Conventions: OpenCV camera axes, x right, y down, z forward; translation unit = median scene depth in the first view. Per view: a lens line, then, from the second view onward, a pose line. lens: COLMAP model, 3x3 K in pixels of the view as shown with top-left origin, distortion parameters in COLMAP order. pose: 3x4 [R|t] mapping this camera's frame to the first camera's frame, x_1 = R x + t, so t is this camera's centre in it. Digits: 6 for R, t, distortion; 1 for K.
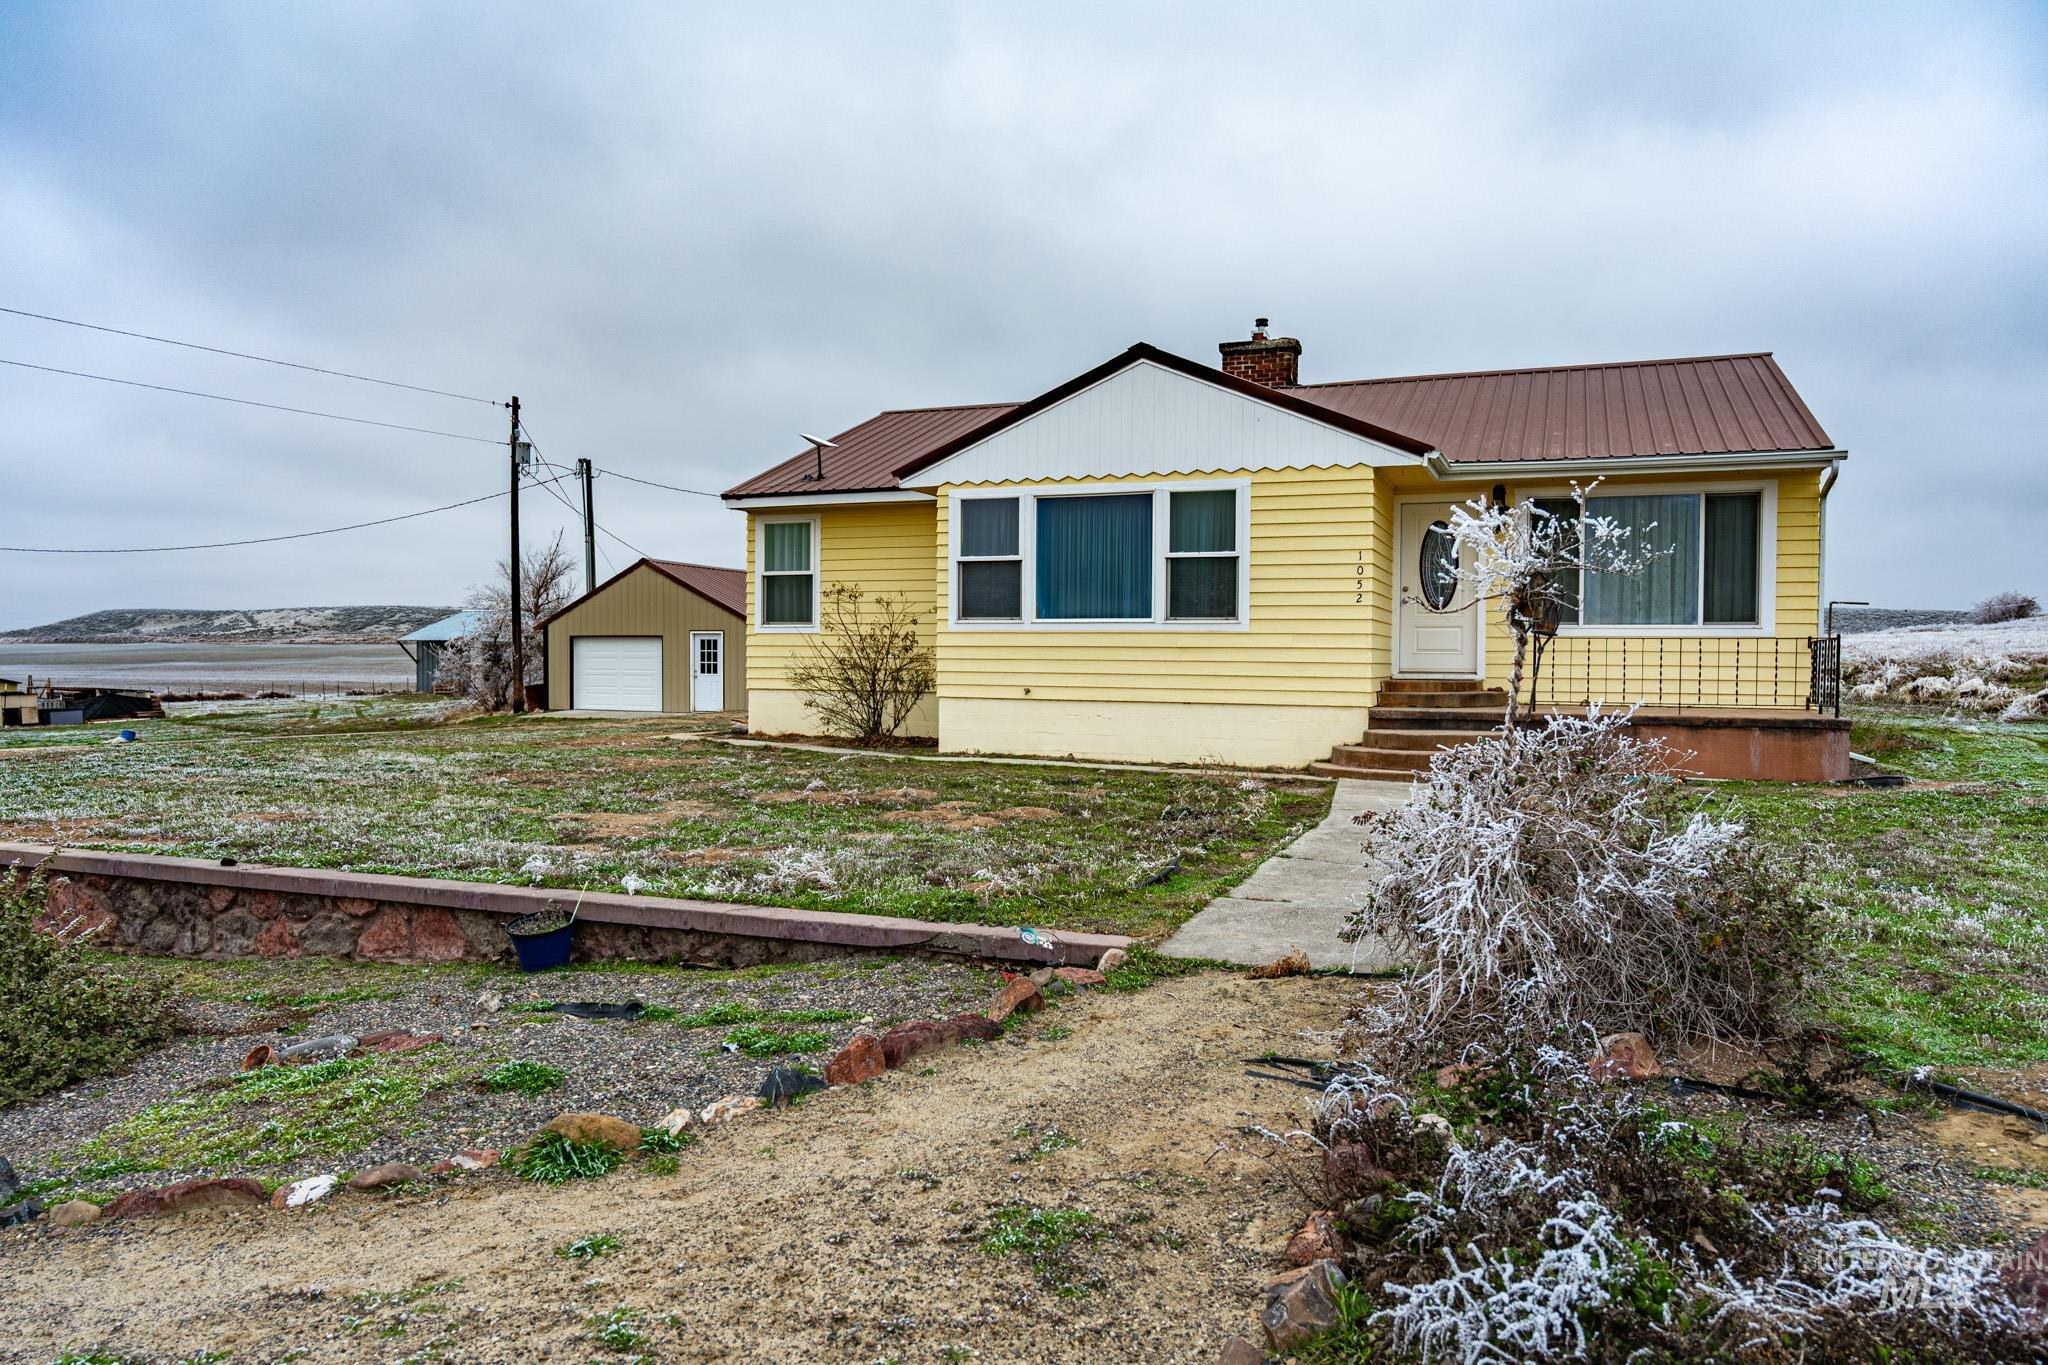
lens RADIAL K [[1355.4, 0, 1024.0], [0, 1355.4, 682.5], [0, 0, 1]] dist [-0.010492, 0.001250]
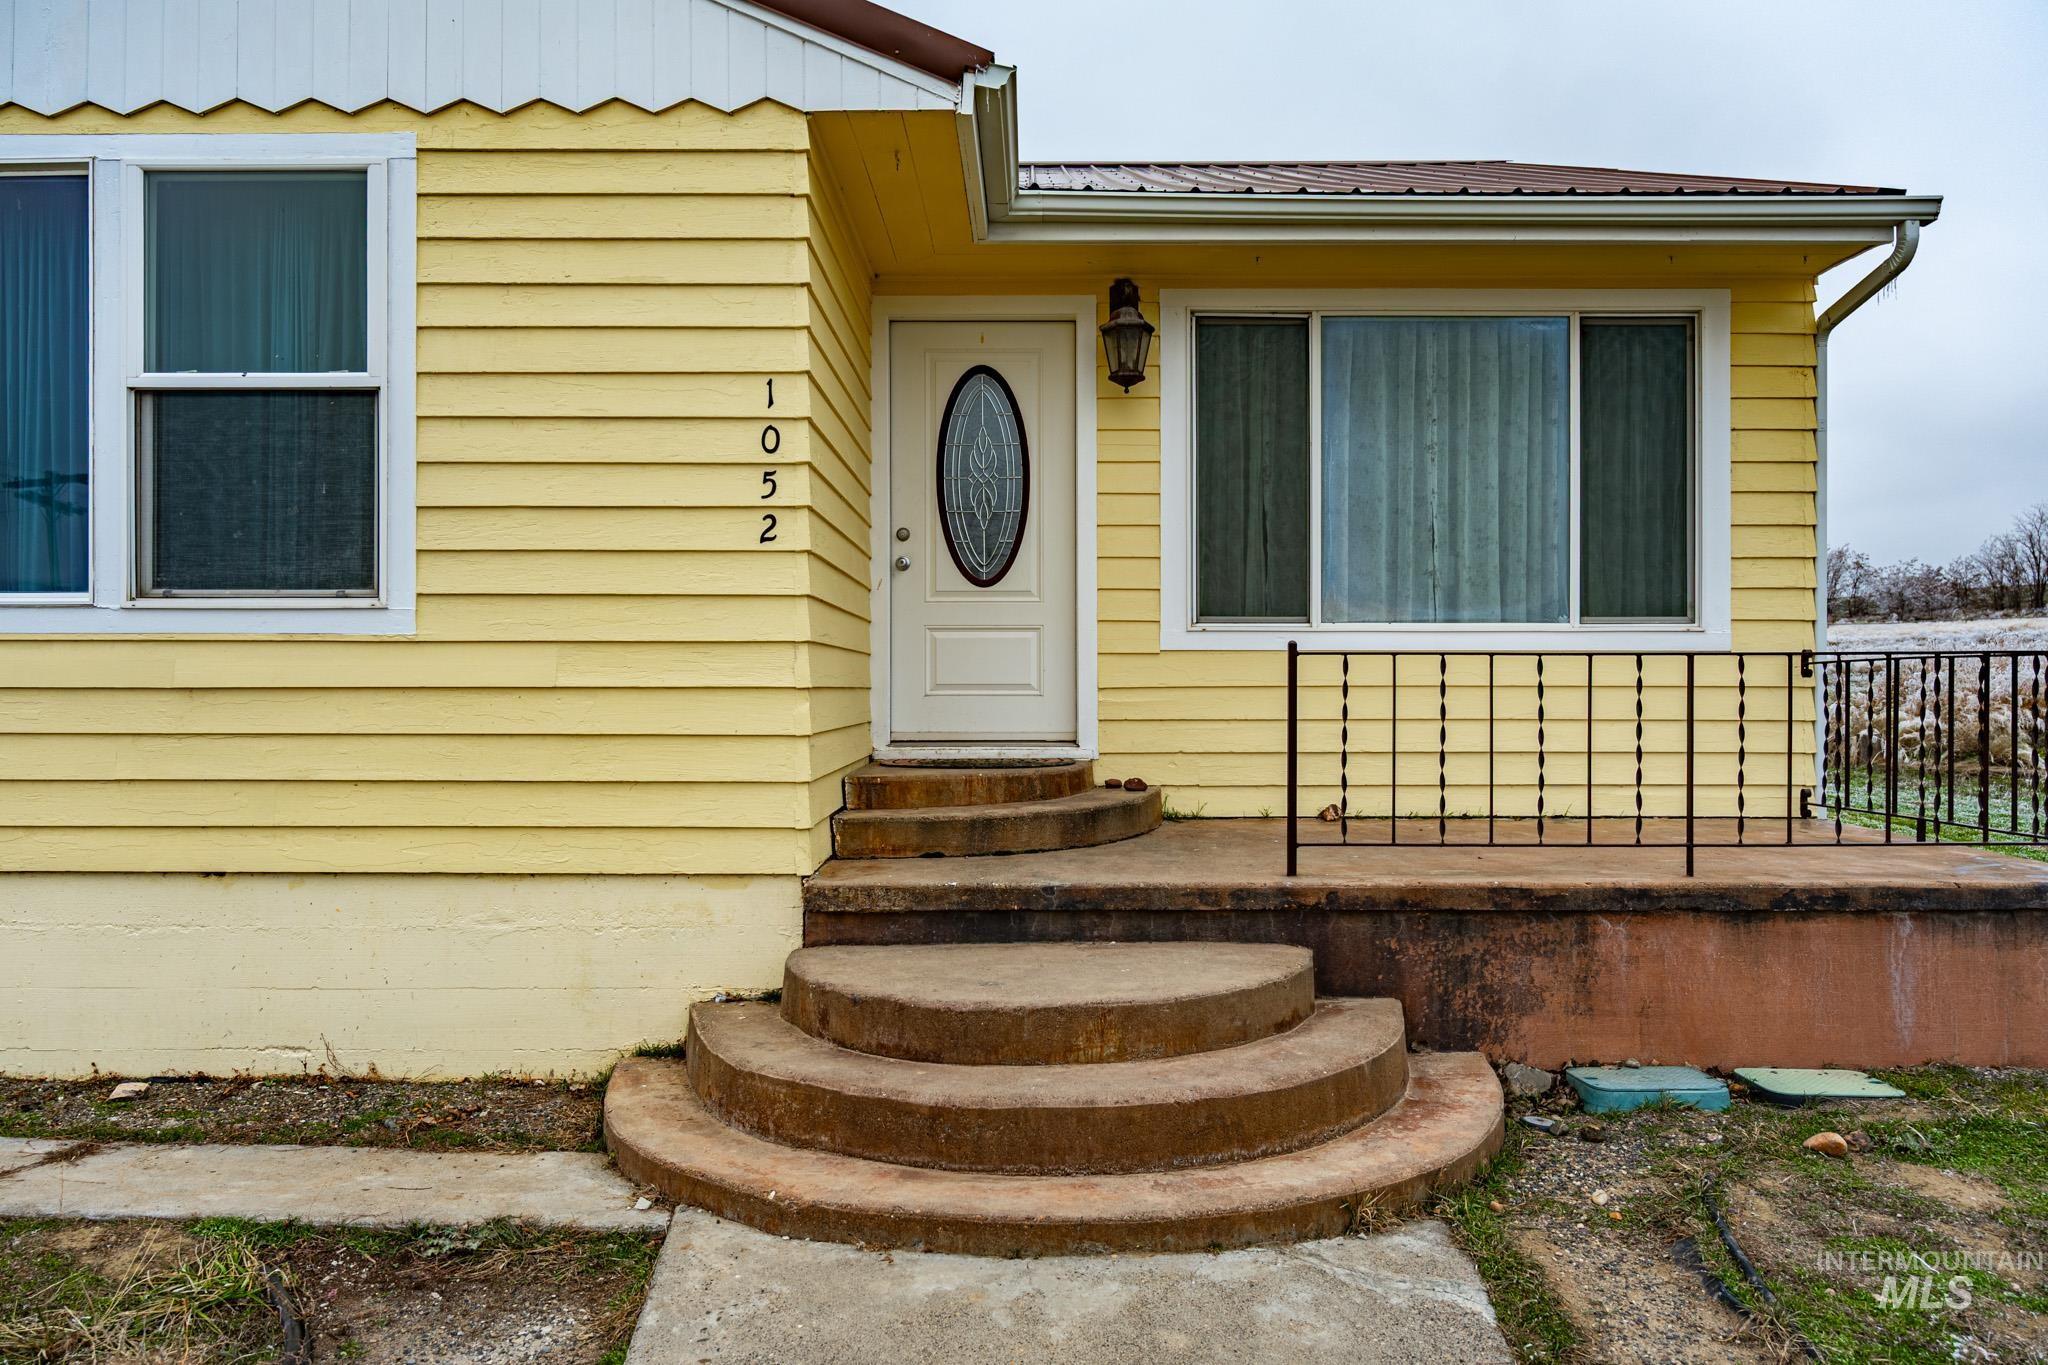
lens RADIAL K [[1355.4, 0, 1024.0], [0, 1355.4, 682.5], [0, 0, 1]] dist [-0.010492, 0.001250]
pose [[0.930175, -0.008836, 0.367011, 0.183189], [0.014775, 0.999801, -0.013375, -0.020918], [-0.366820, 0.017864, 0.930120, 0.672448]]
